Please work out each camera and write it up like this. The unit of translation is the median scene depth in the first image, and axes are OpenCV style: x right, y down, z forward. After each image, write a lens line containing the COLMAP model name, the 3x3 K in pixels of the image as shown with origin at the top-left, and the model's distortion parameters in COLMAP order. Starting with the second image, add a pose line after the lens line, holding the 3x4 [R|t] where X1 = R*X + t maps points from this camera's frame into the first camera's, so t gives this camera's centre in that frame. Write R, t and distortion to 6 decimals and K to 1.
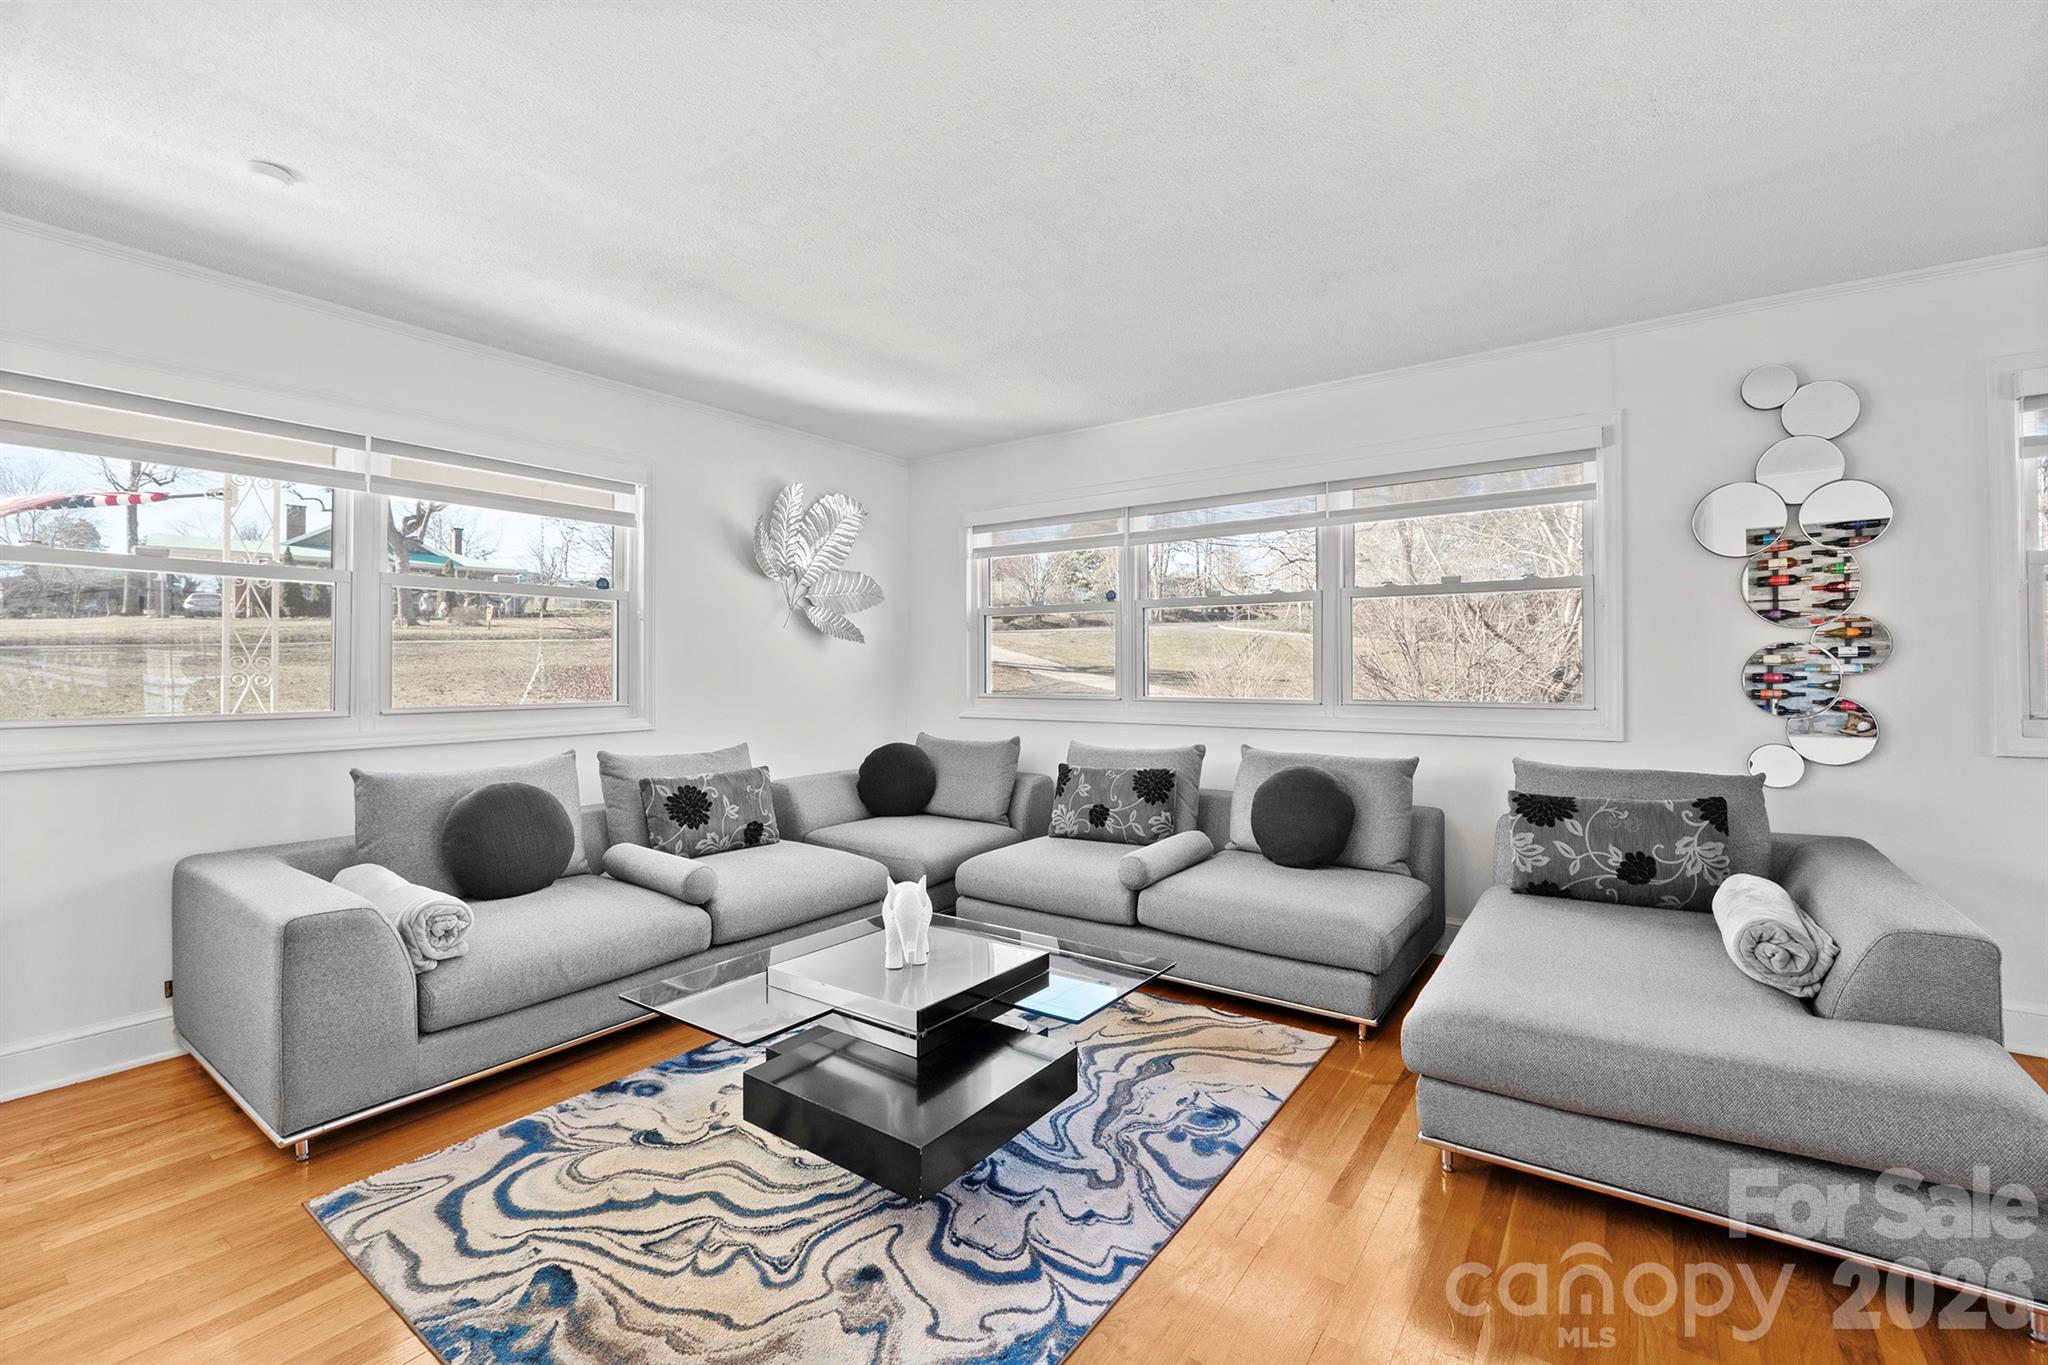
lens RADIAL K [[862.0, 0, 1032.7], [0, 862.0, 674.5], [0, 0, 1]] dist [-0.006342, -0.000956]
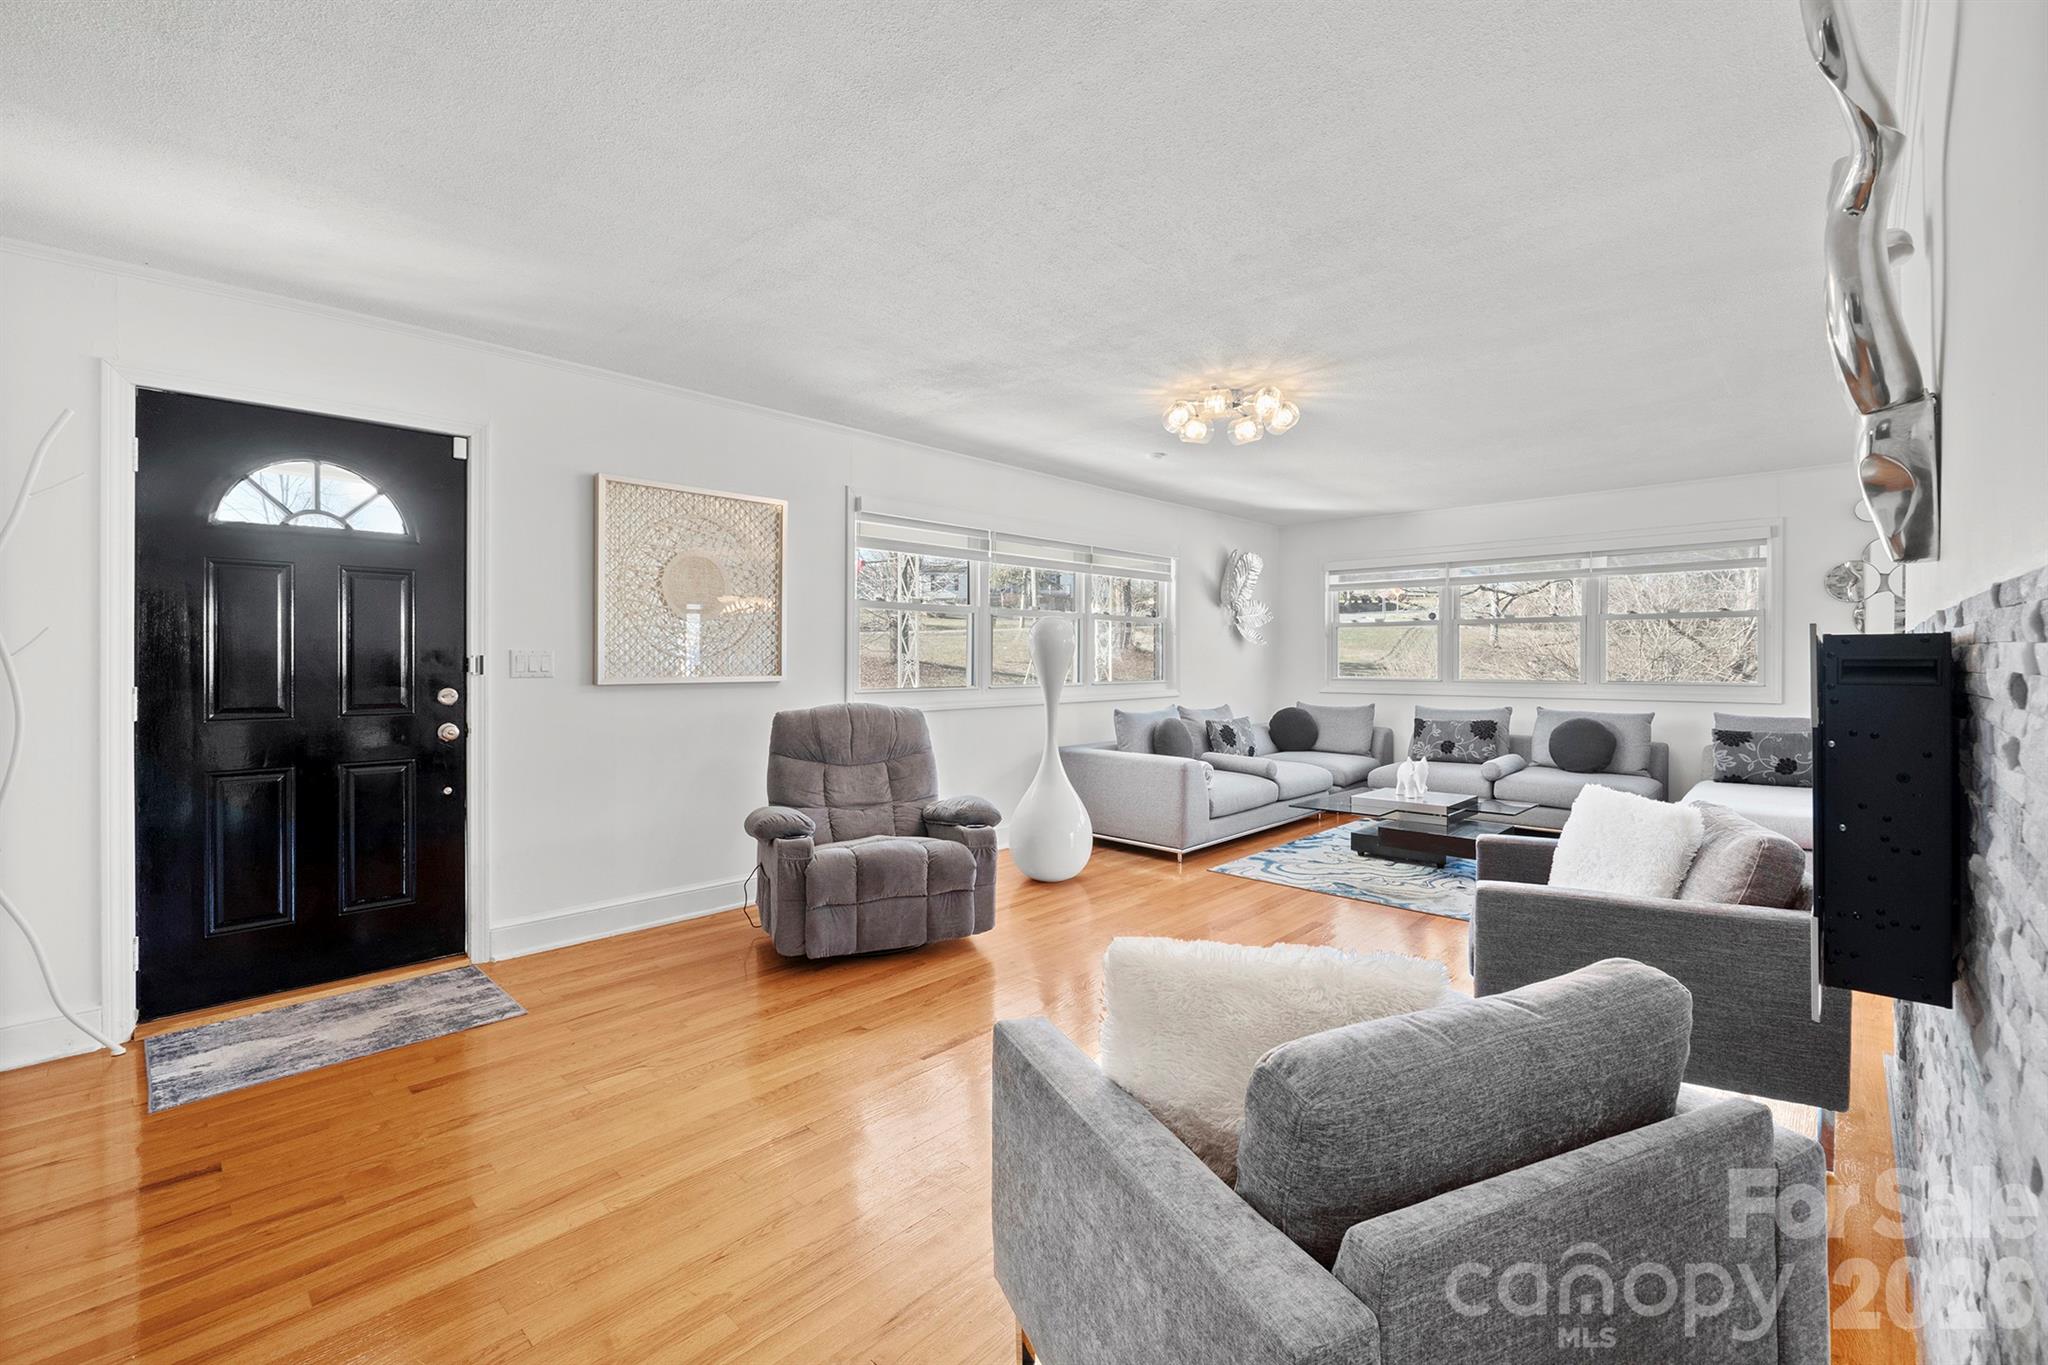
lens RADIAL K [[862.0, 0, 1021.0], [0, 862.0, 671.9], [0, 0, 1]] dist [-0.006342, -0.000956]
pose [[0.989834, 0.003756, -0.142178, -0.558166], [-0.002304, 0.999944, 0.010372, -0.003579], [0.142209, -0.009939, 0.989787, -0.882757]]
